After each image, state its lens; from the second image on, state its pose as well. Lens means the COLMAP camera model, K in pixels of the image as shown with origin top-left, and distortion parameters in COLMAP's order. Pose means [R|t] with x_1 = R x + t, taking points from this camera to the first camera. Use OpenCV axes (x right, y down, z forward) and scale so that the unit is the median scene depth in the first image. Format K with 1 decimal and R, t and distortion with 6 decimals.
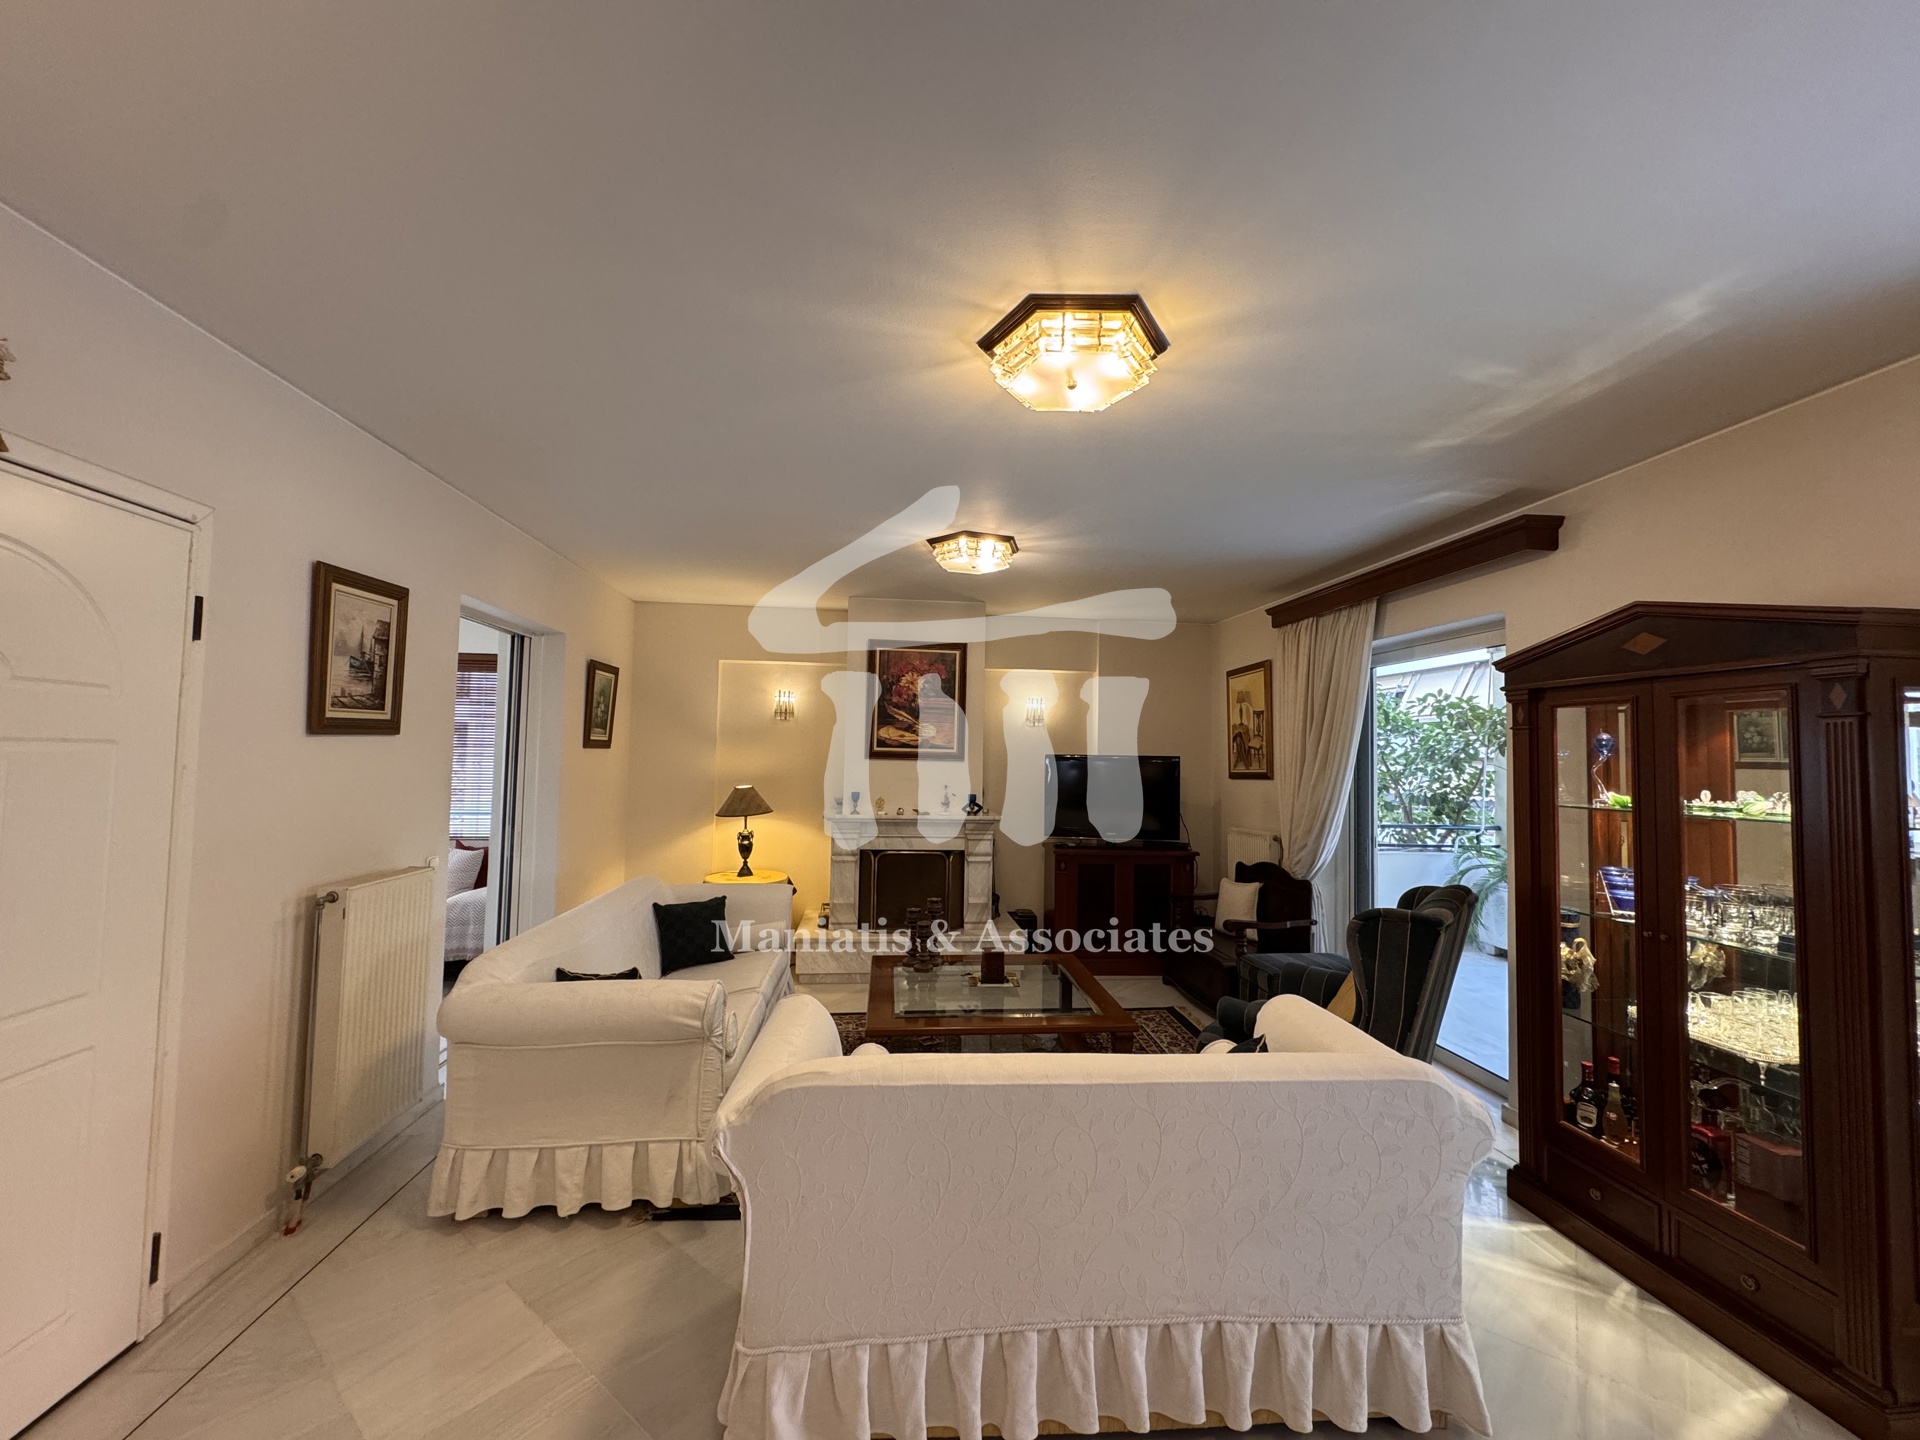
lens RADIAL K [[764.9, 0, 956.9], [0, 764.9, 718.9], [0, 0, 1]] dist [-0.003035, 0.000980]
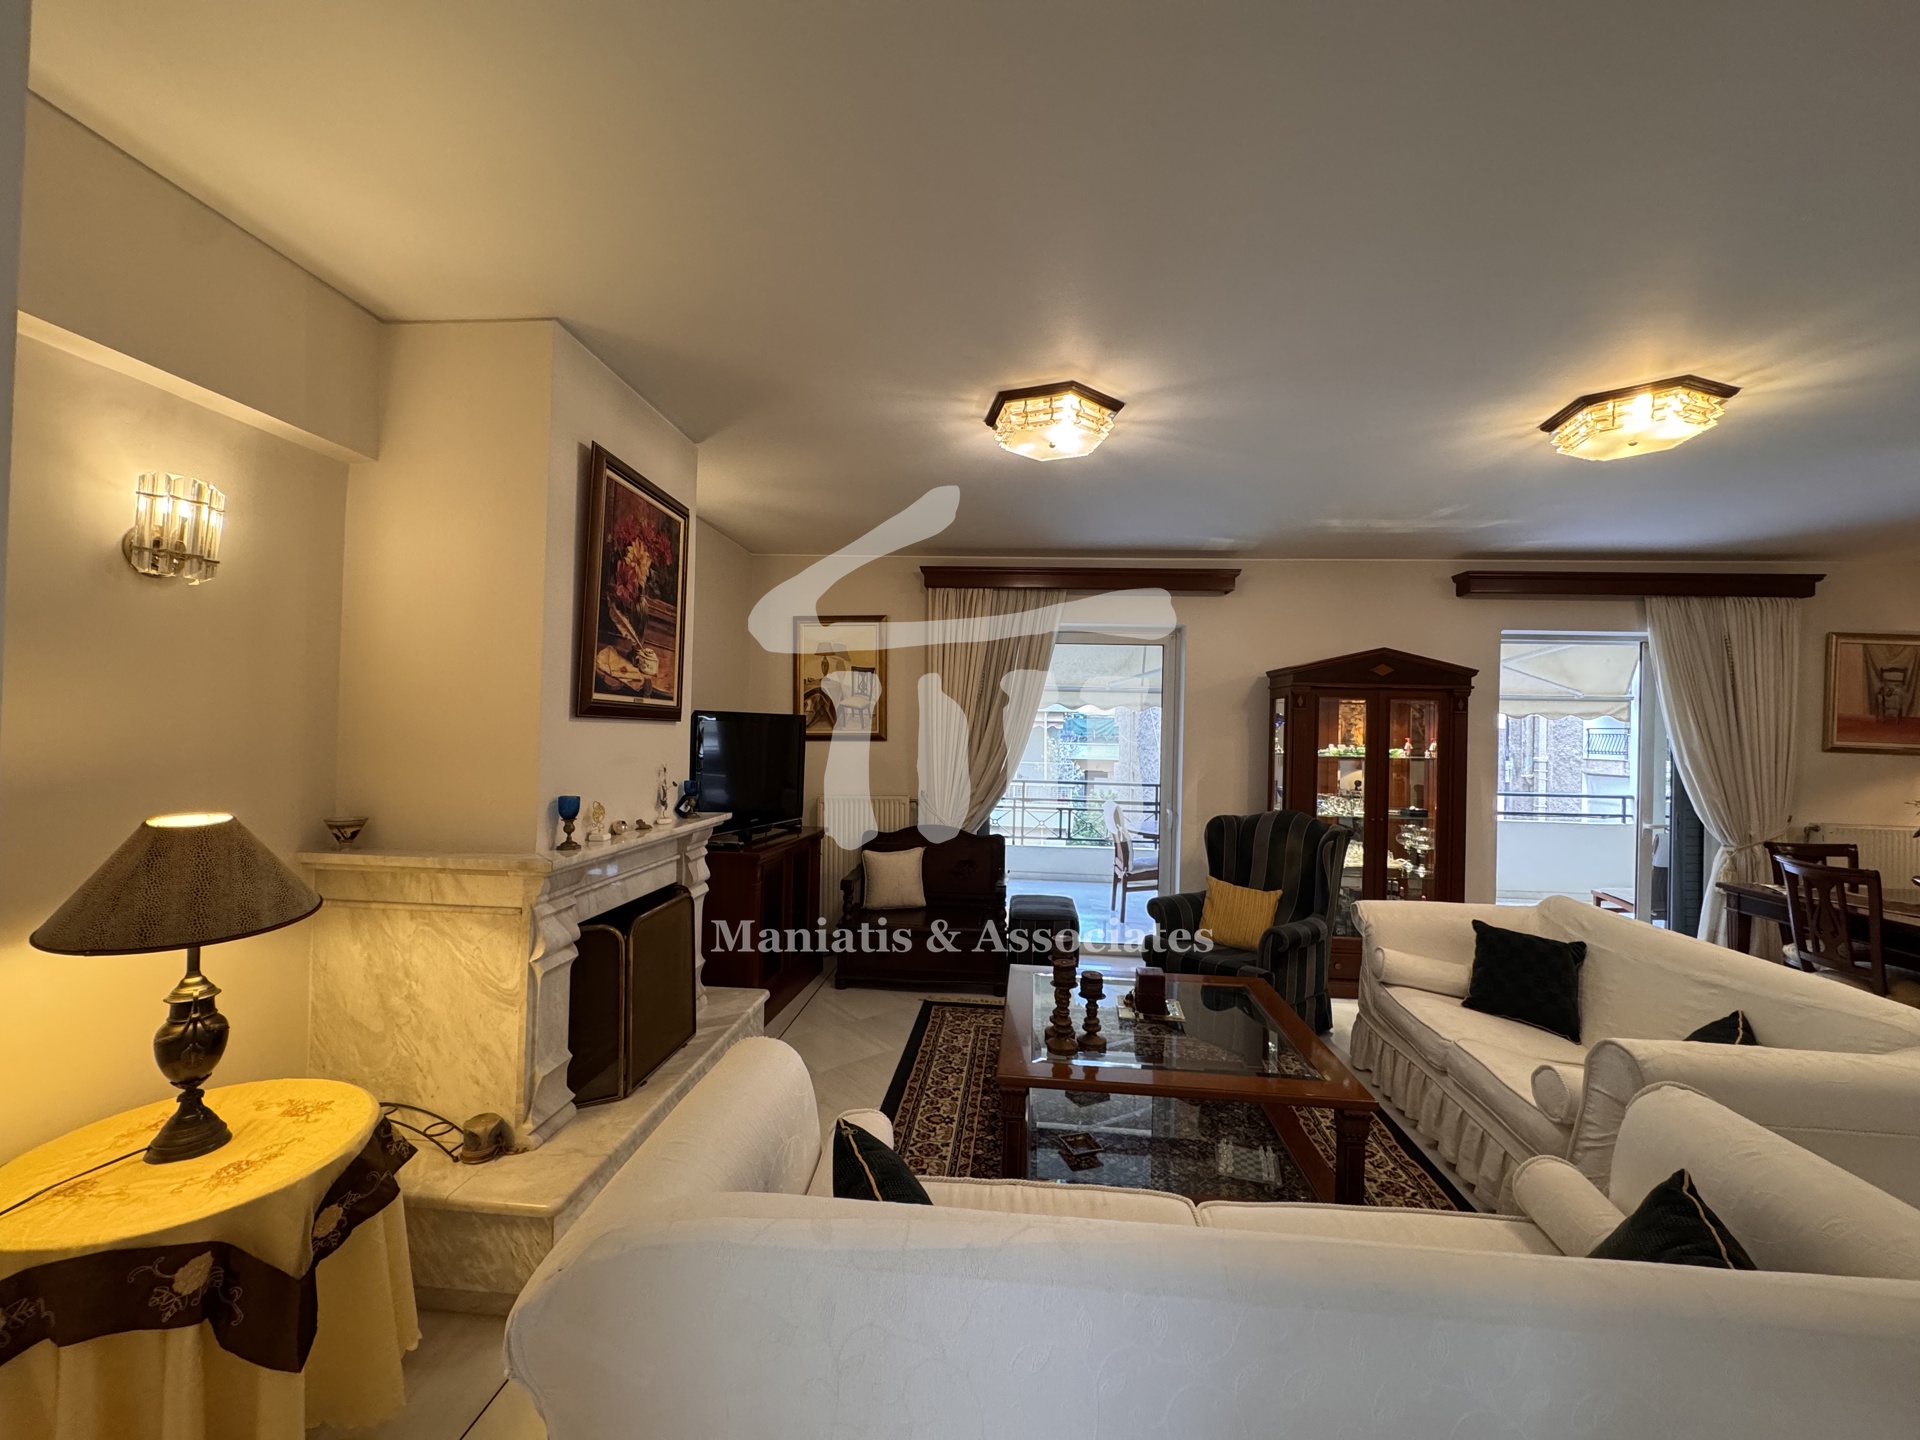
lens RADIAL K [[764.9, 0, 958.3], [0, 764.9, 722.3], [0, 0, 1]] dist [-0.003035, 0.000980]
pose [[0.182441, -0.002243, 0.983214, -0.500689], [-0.069514, 0.997466, 0.015174, 0.032982], [-0.980756, -0.071116, 0.181822, 0.708214]]
